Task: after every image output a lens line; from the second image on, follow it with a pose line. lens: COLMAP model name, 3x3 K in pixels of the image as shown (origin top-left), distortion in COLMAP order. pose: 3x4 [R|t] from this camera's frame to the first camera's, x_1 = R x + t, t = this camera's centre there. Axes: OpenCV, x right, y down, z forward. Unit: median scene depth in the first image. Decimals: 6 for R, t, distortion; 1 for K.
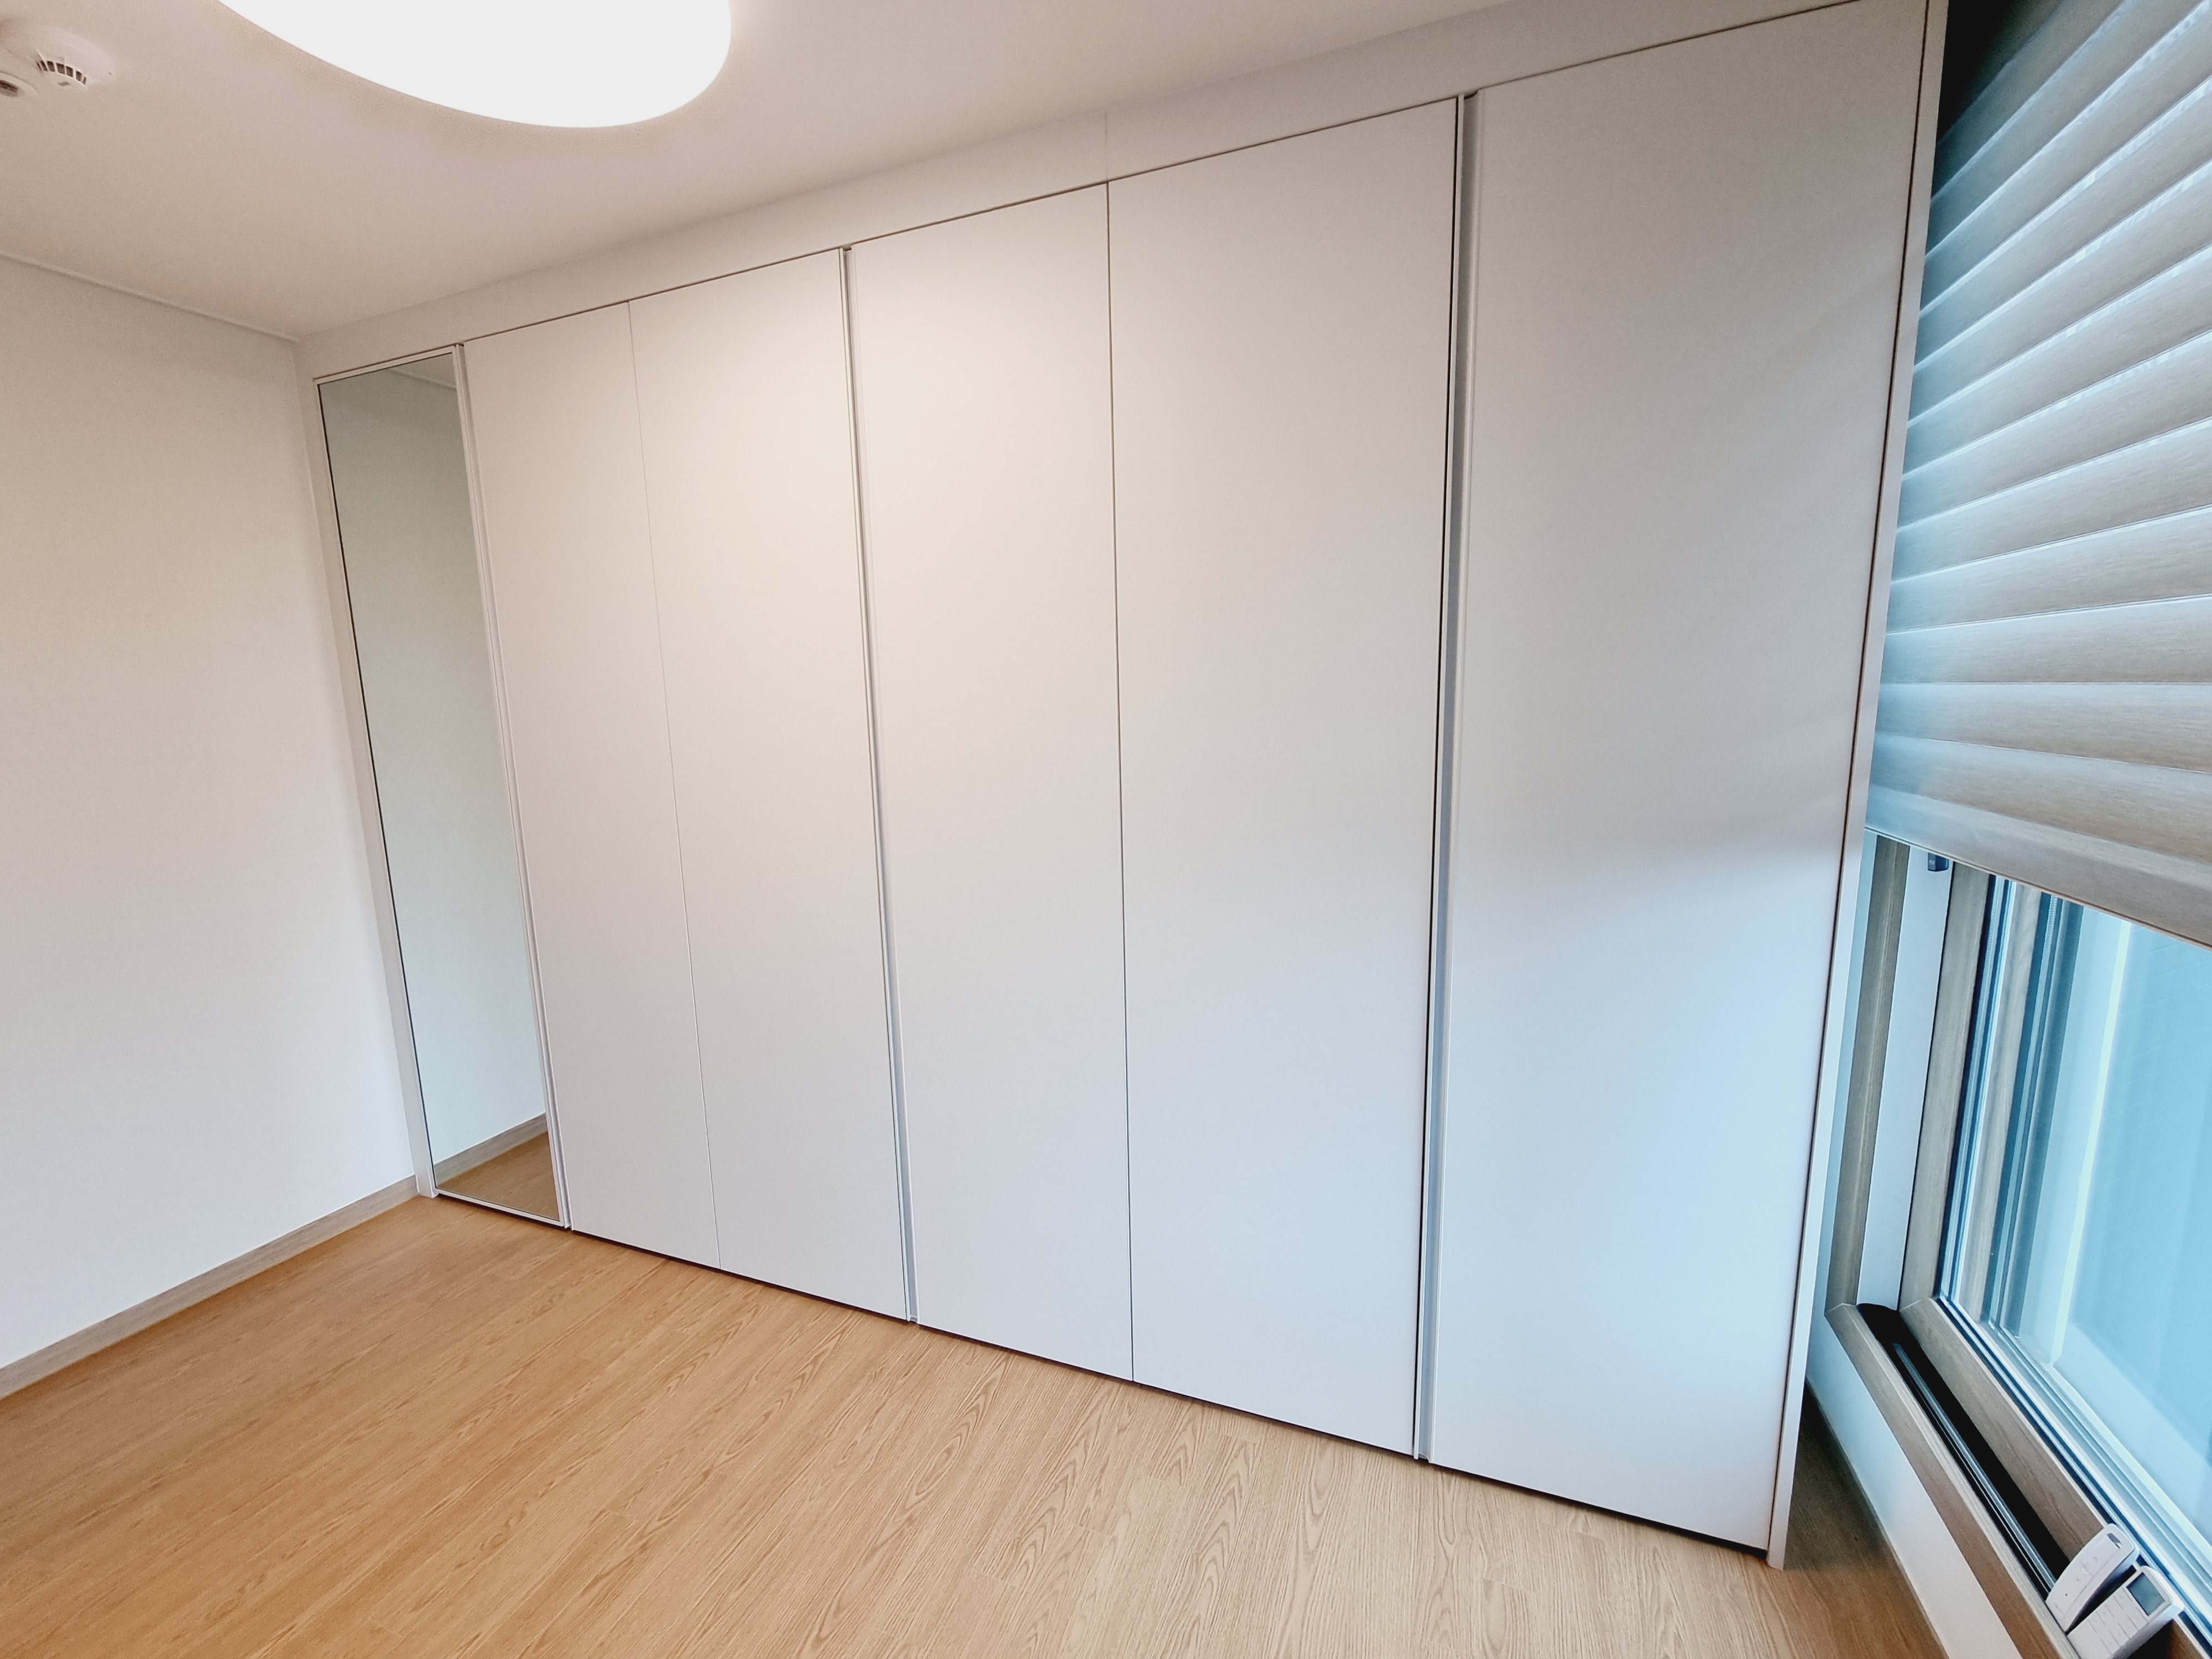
lens RADIAL K [[914.6, 0, 1102.5], [0, 914.6, 839.9], [0, 0, 1]] dist [-0.003954, 0.001280]
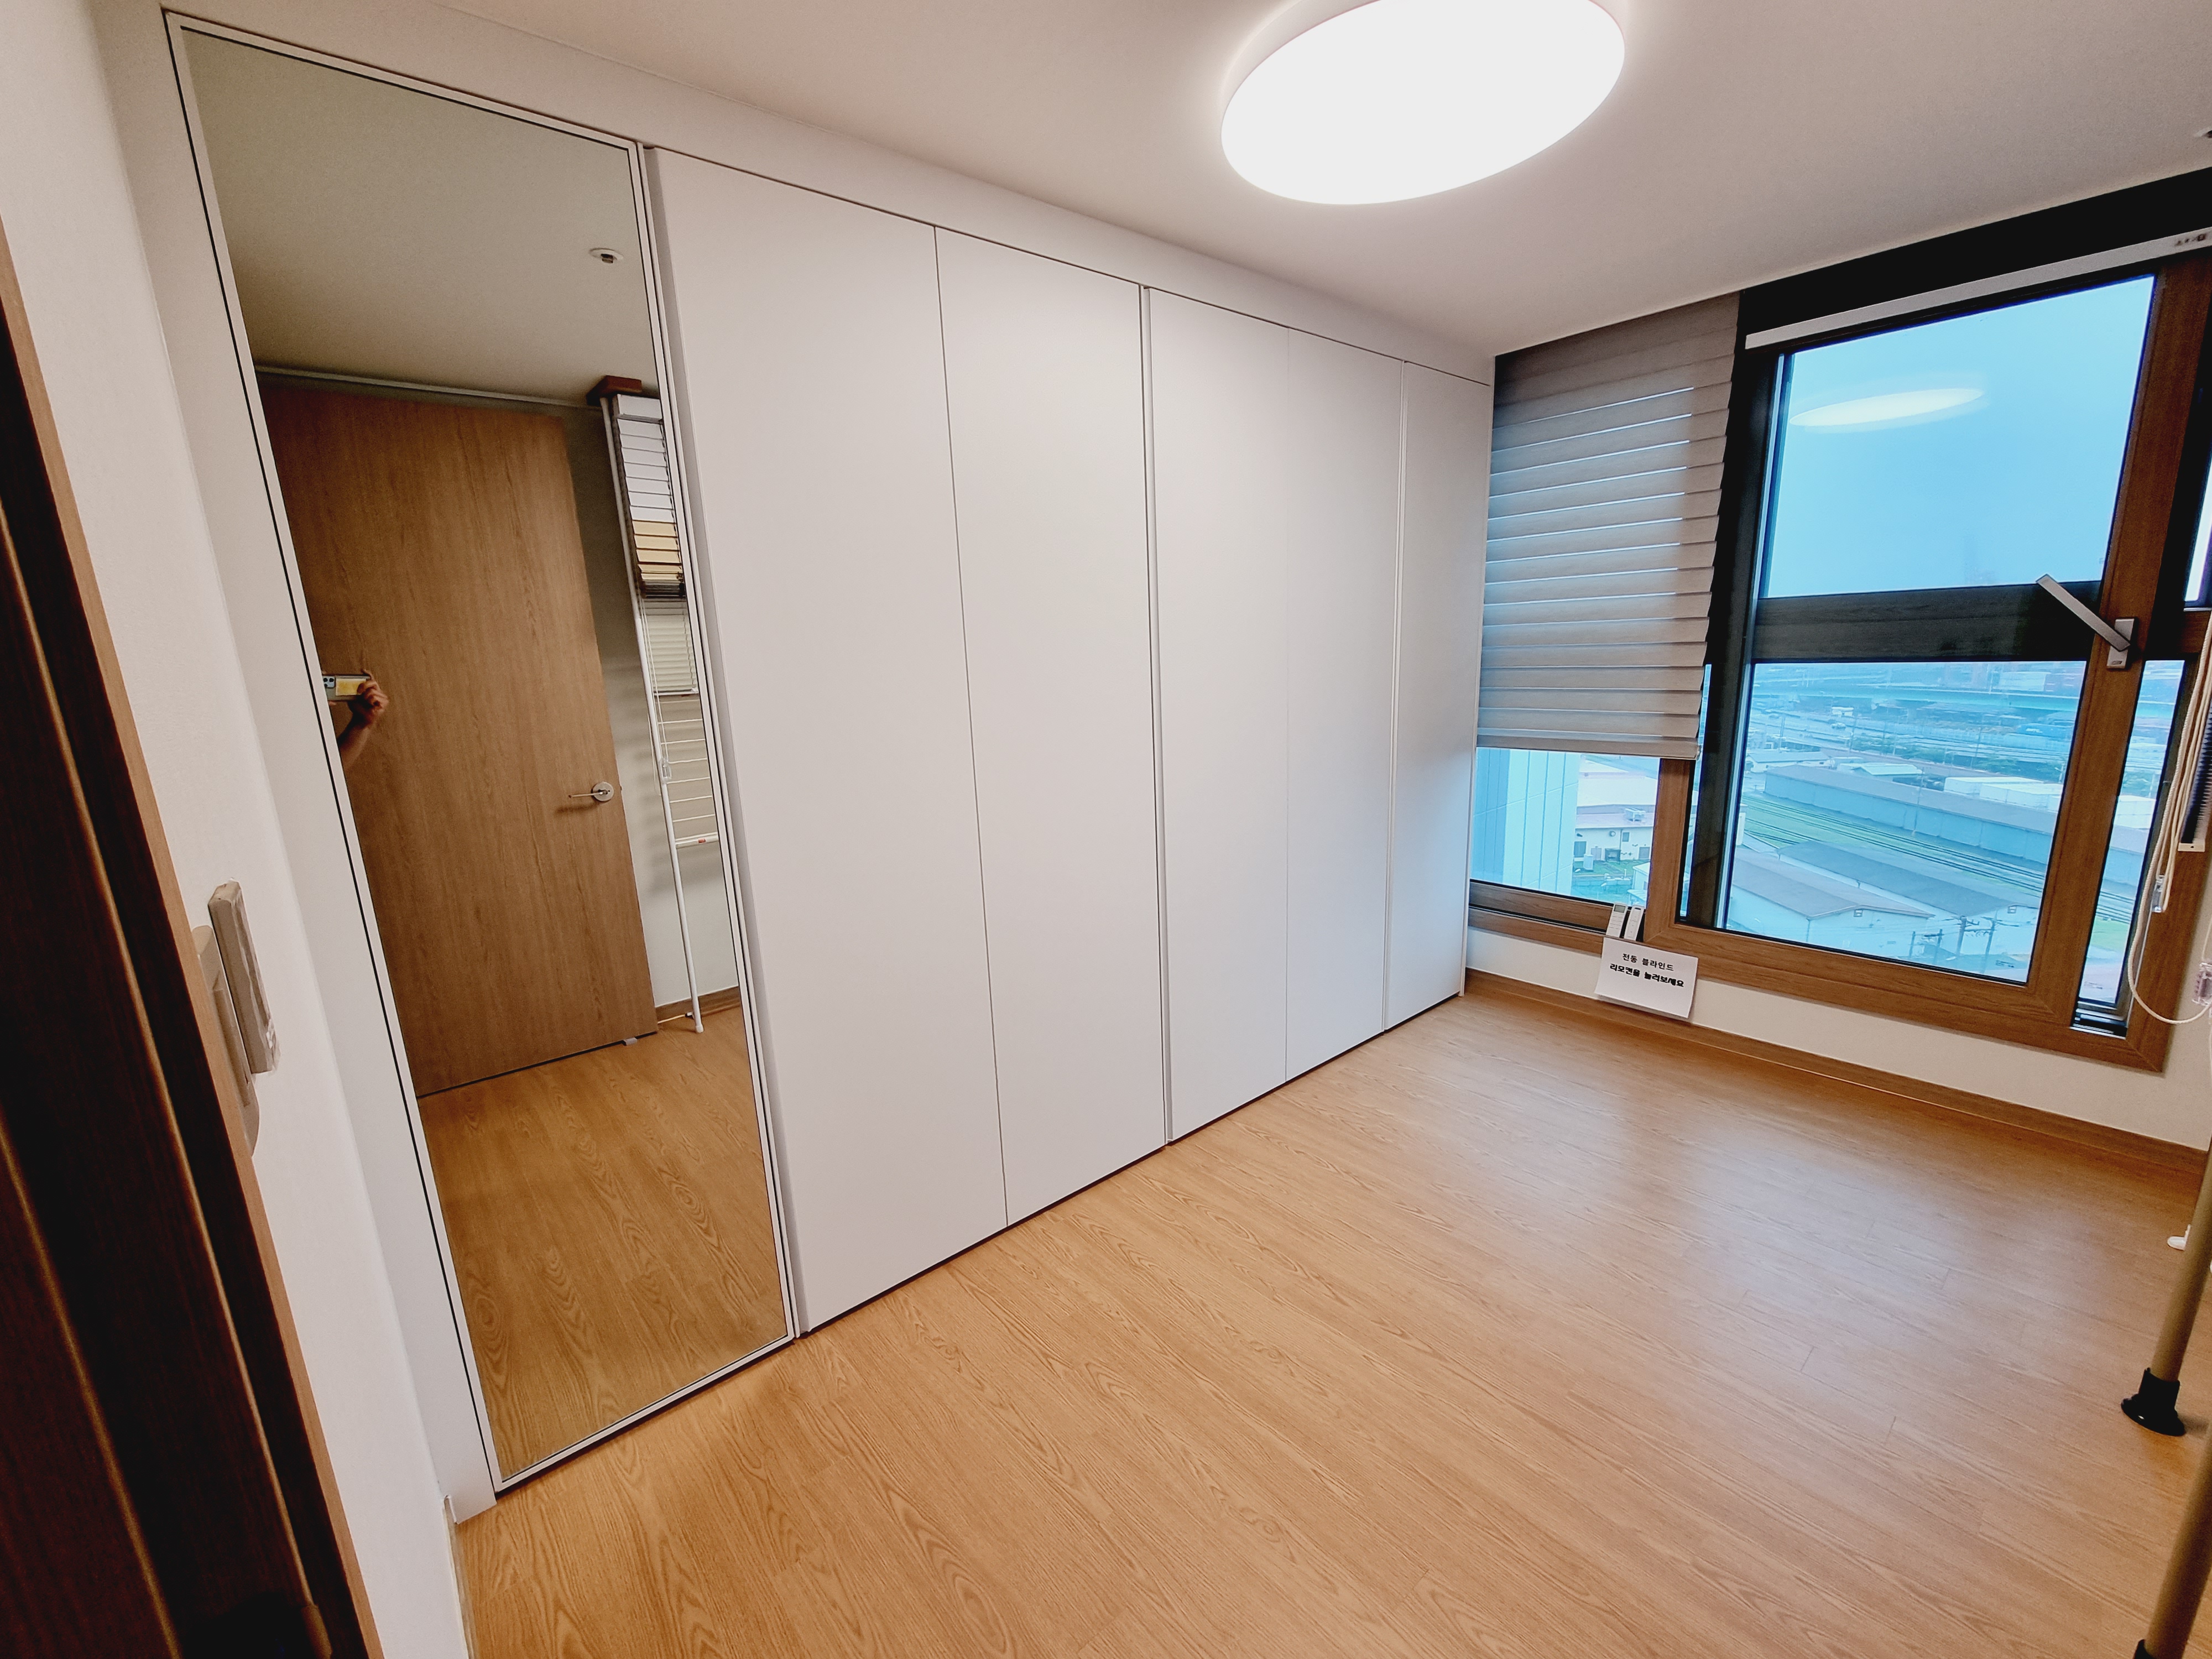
lens RADIAL K [[914.6, 0, 1102.6], [0, 914.6, 842.1], [0, 0, 1]] dist [-0.003954, 0.001280]
pose [[0.469090, -0.180641, 0.864479, -1.460499], [0.166105, 0.979435, 0.114528, -0.049572], [-0.867389, 0.089870, 0.489449, 0.482825]]
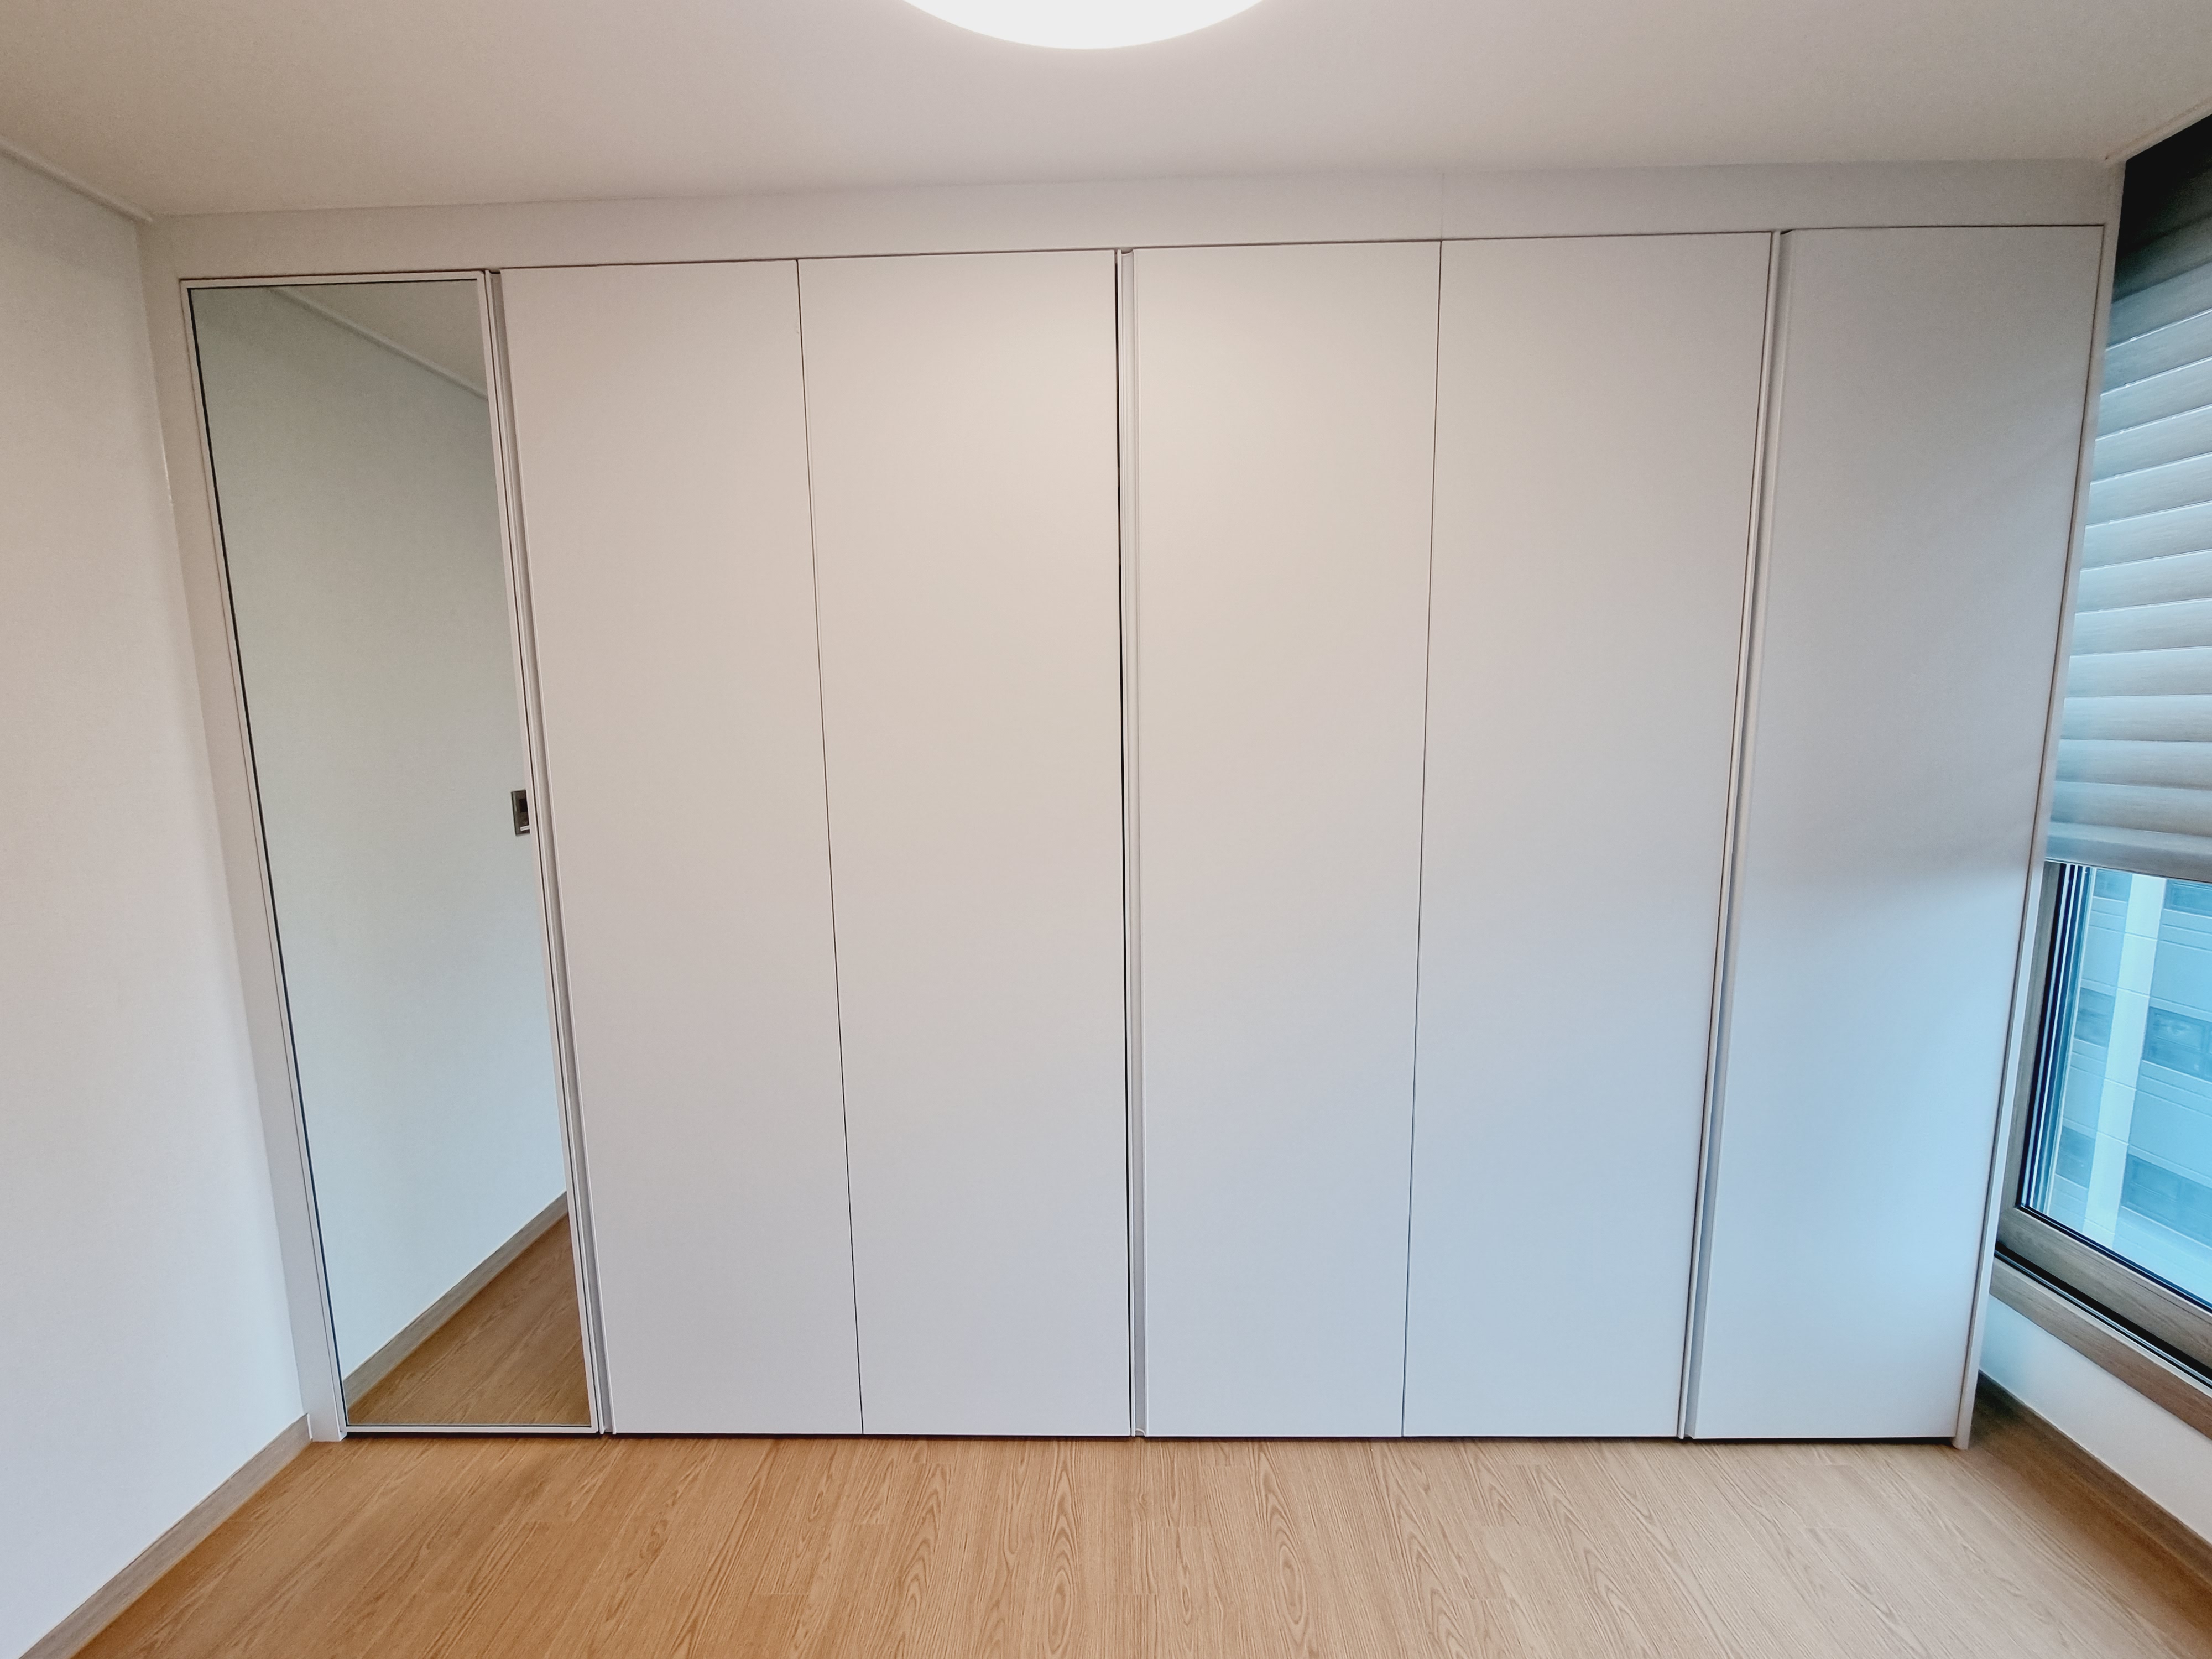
lens RADIAL K [[914.6, 0, 1106.9], [0, 914.6, 845.4], [0, 0, 1]] dist [-0.003954, 0.001280]
pose [[0.936694, -0.034626, 0.348432, -0.606041], [0.045661, 0.998680, -0.023505, -0.034580], [-0.347158, 0.037927, 0.937039, 0.173778]]
